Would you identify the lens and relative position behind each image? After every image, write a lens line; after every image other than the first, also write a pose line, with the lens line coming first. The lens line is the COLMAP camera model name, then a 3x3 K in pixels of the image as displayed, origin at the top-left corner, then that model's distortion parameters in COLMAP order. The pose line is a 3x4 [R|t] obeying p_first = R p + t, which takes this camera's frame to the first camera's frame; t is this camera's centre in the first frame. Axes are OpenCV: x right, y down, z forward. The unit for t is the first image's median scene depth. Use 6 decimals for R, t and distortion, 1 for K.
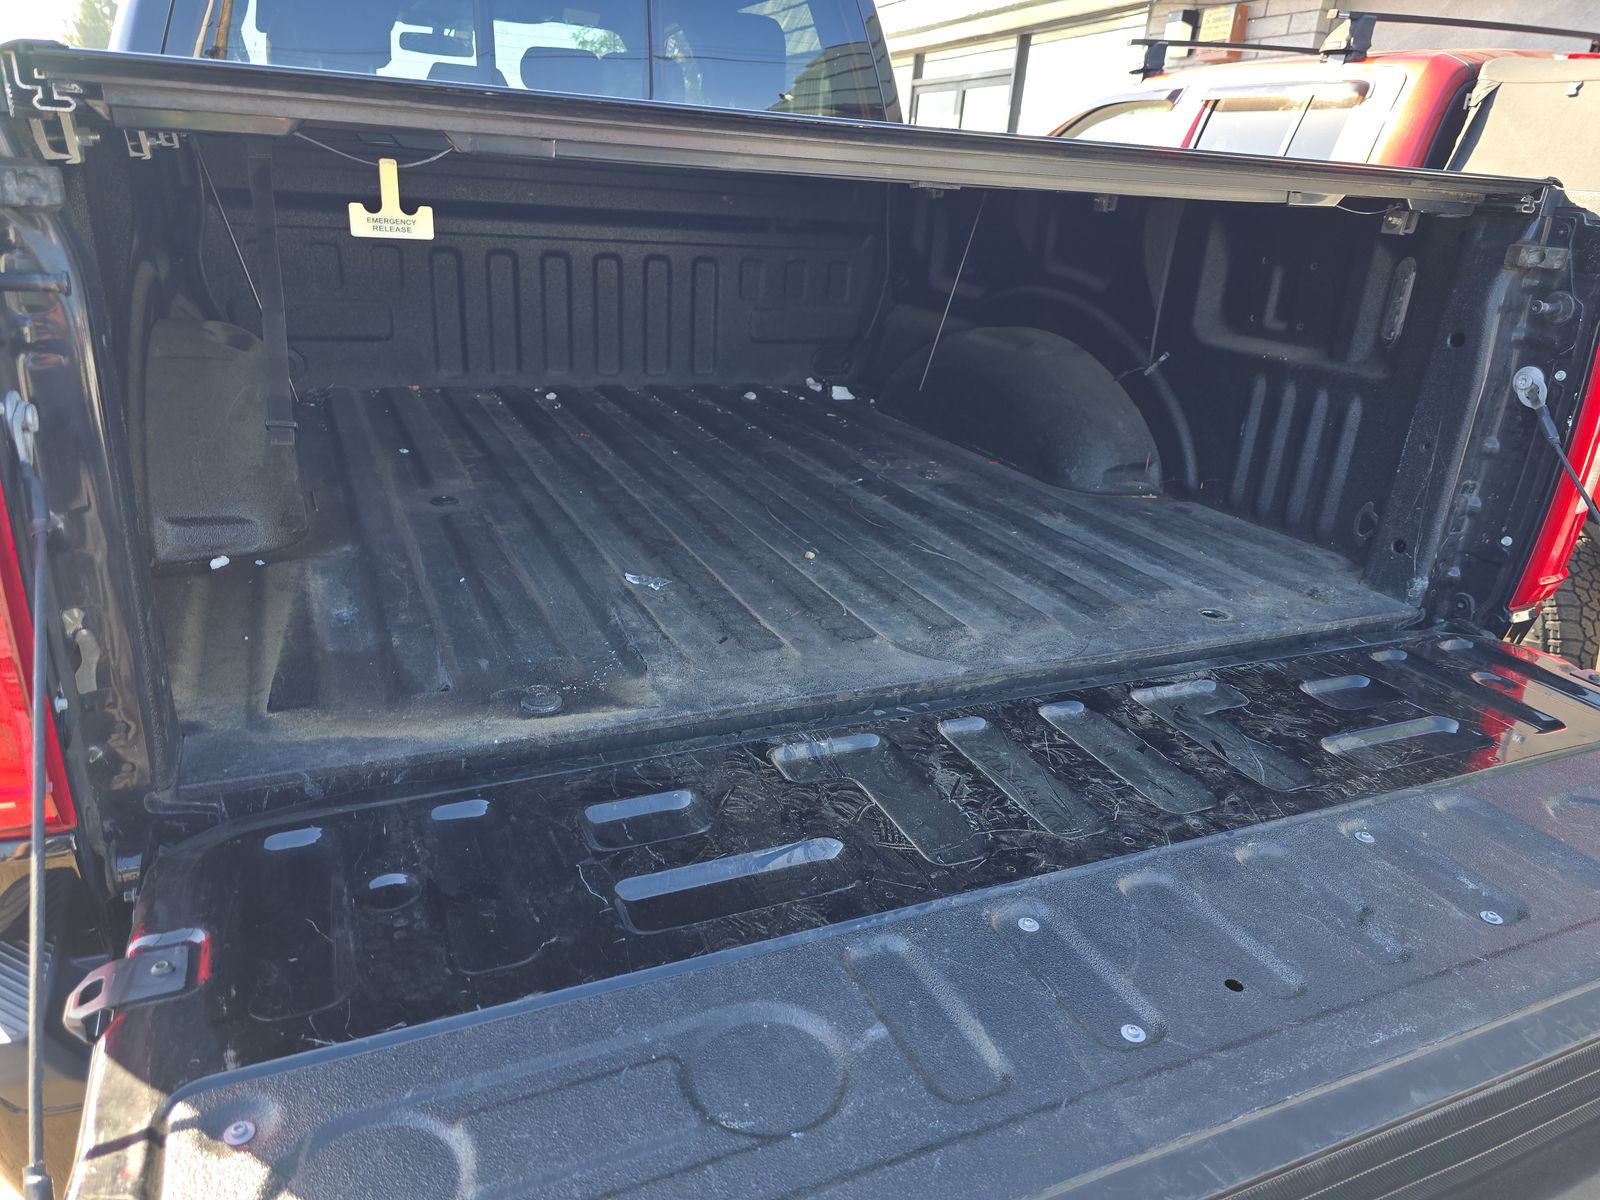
lens RADIAL K [[1067.1, 0, 794.5], [0, 1067.1, 604.6], [0, 0, 1]] dist [-0.005806, -0.000010]
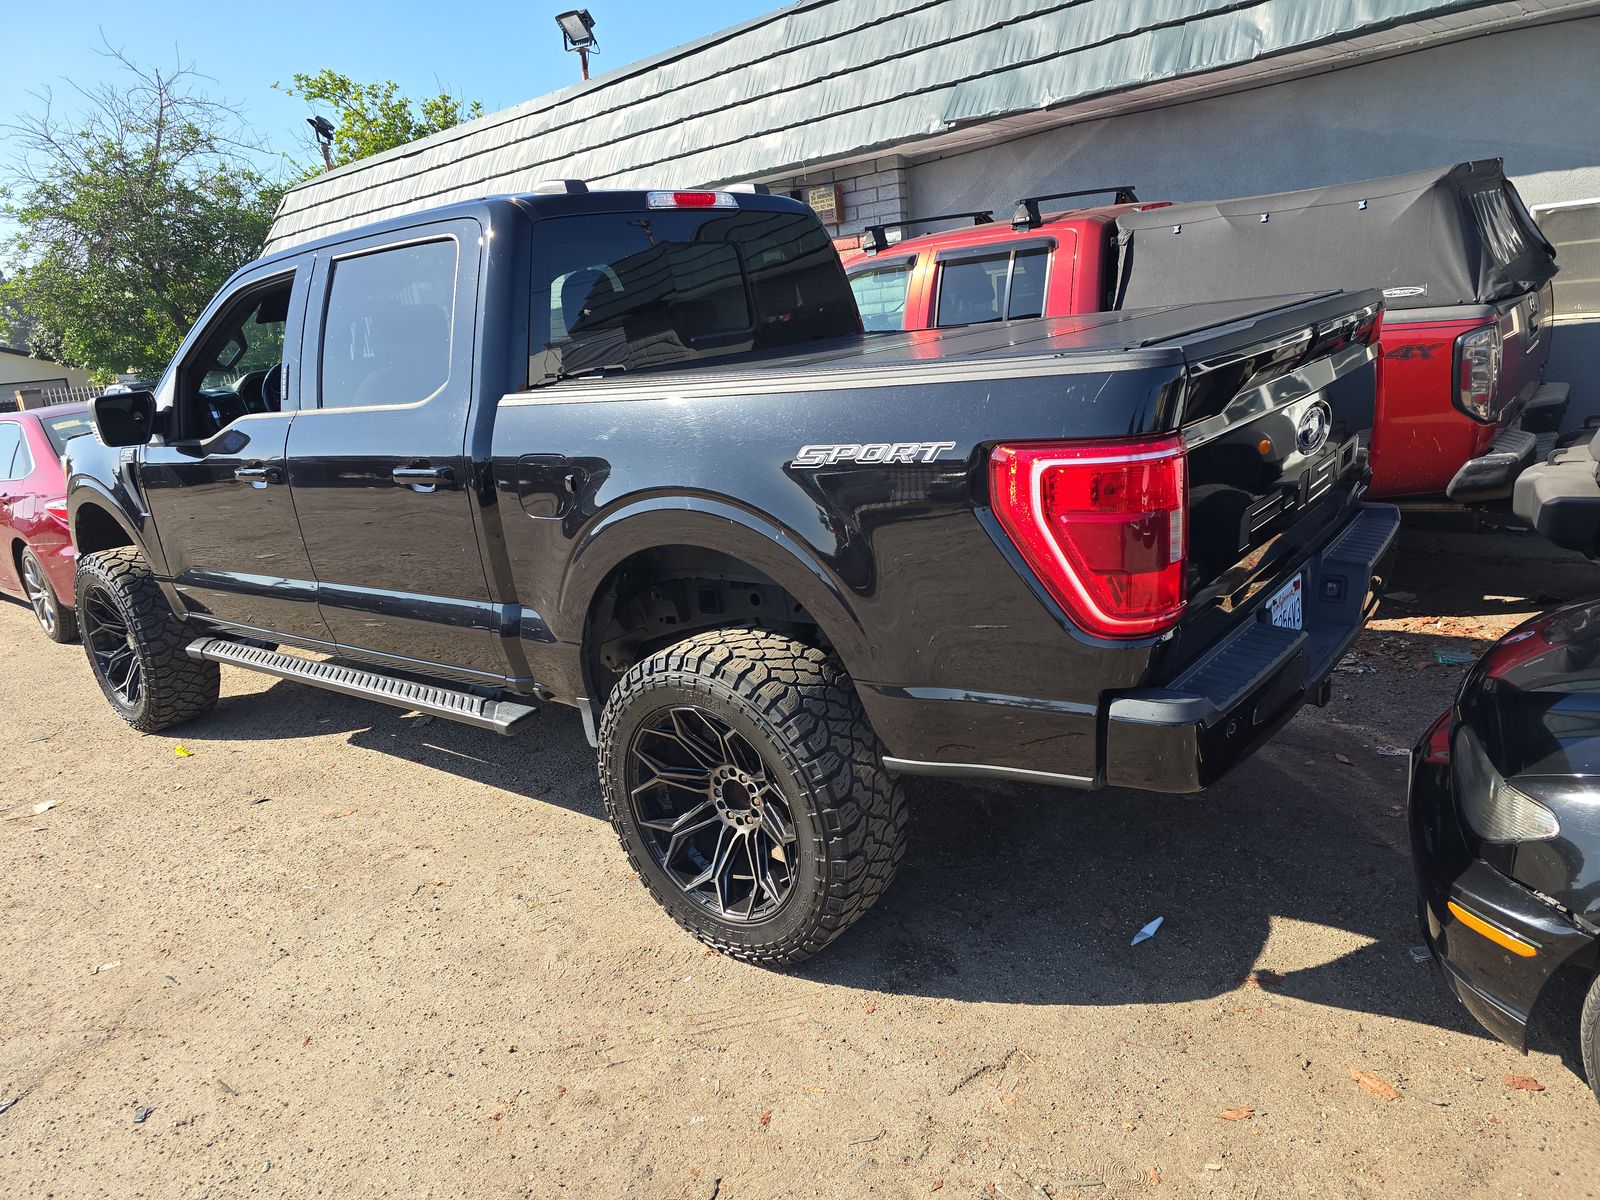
lens RADIAL K [[1064.8, 0, 786.9], [0, 1064.8, 593.5], [0, 0, 1]] dist [0.041837, -0.043429]
pose [[0.878608, -0.267571, 0.395543, -0.499974], [0.317262, 0.946128, -0.064702, 0.005258], [-0.356922, 0.182338, 0.916165, -0.219128]]
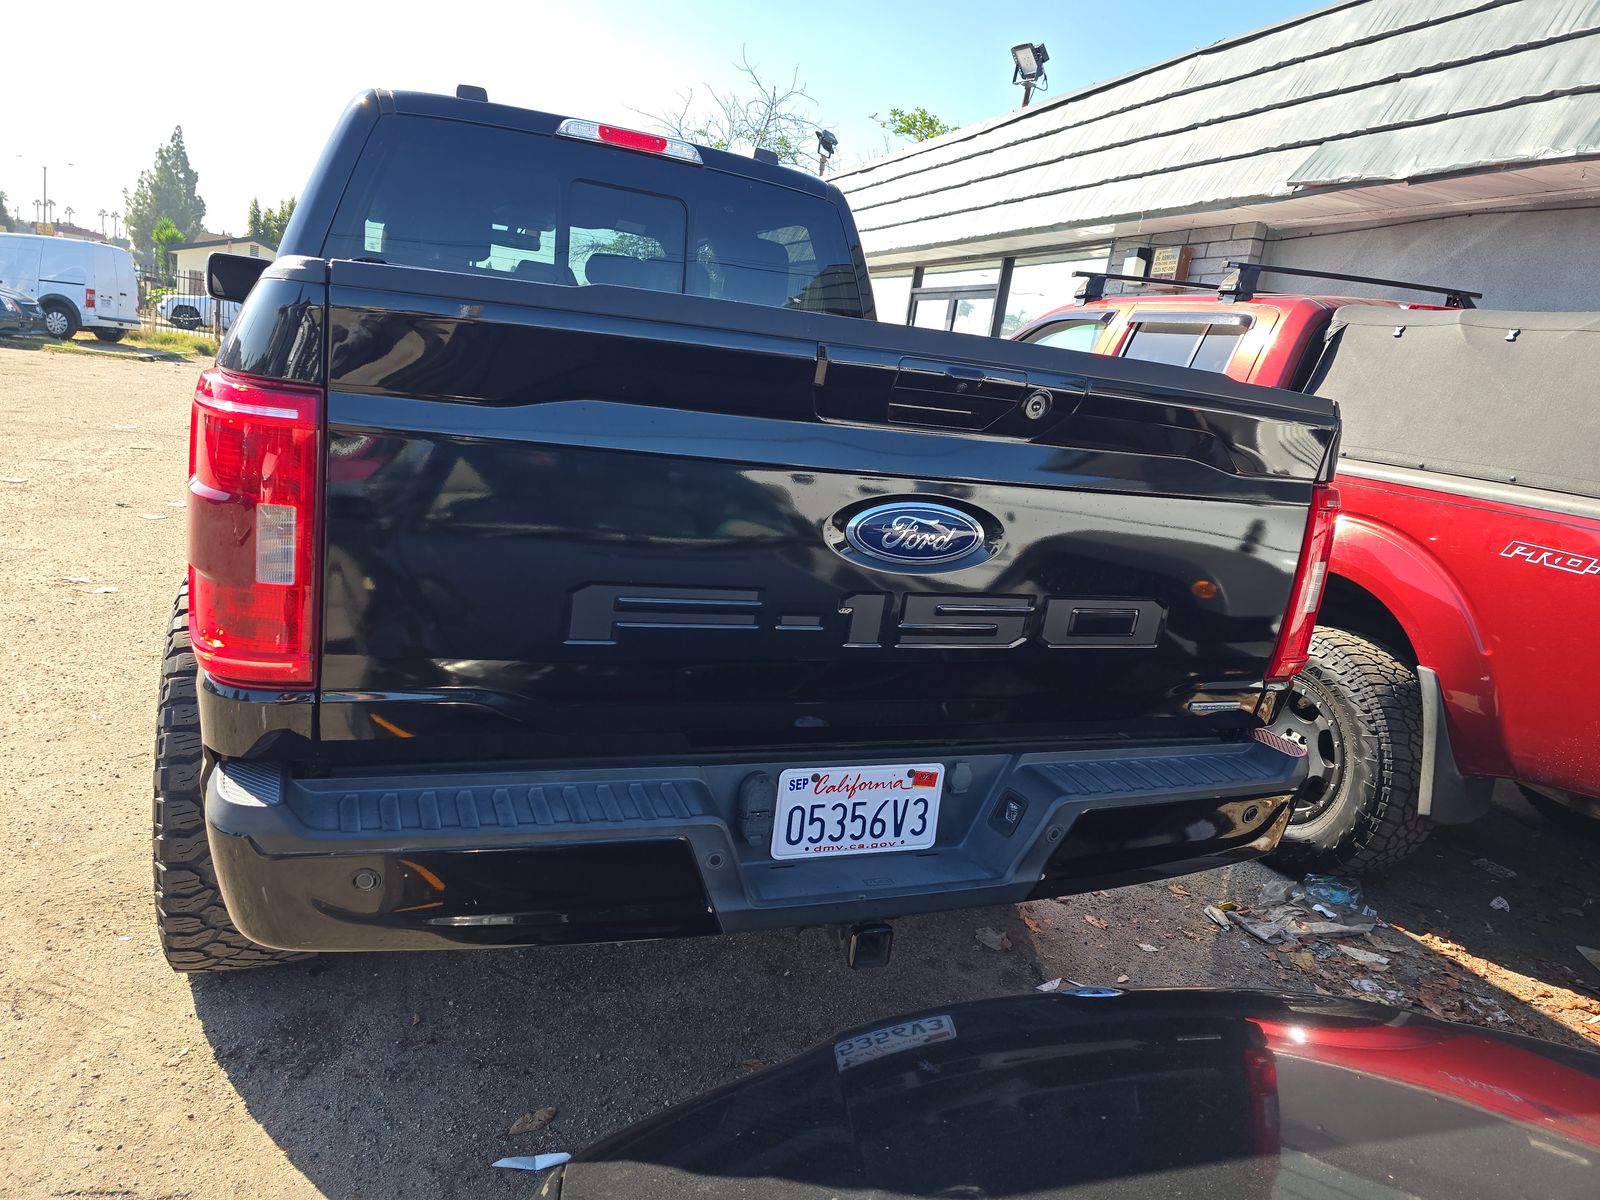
lens RADIAL K [[1064.8, 0, 786.9], [0, 1064.8, 593.5], [0, 0, 1]] dist [0.041837, -0.043429]
pose [[0.997830, 0.065748, -0.003516, 0.014540], [-0.065390, 0.983337, -0.169625, 0.064200], [-0.007695, 0.169487, 0.985502, -0.149981]]
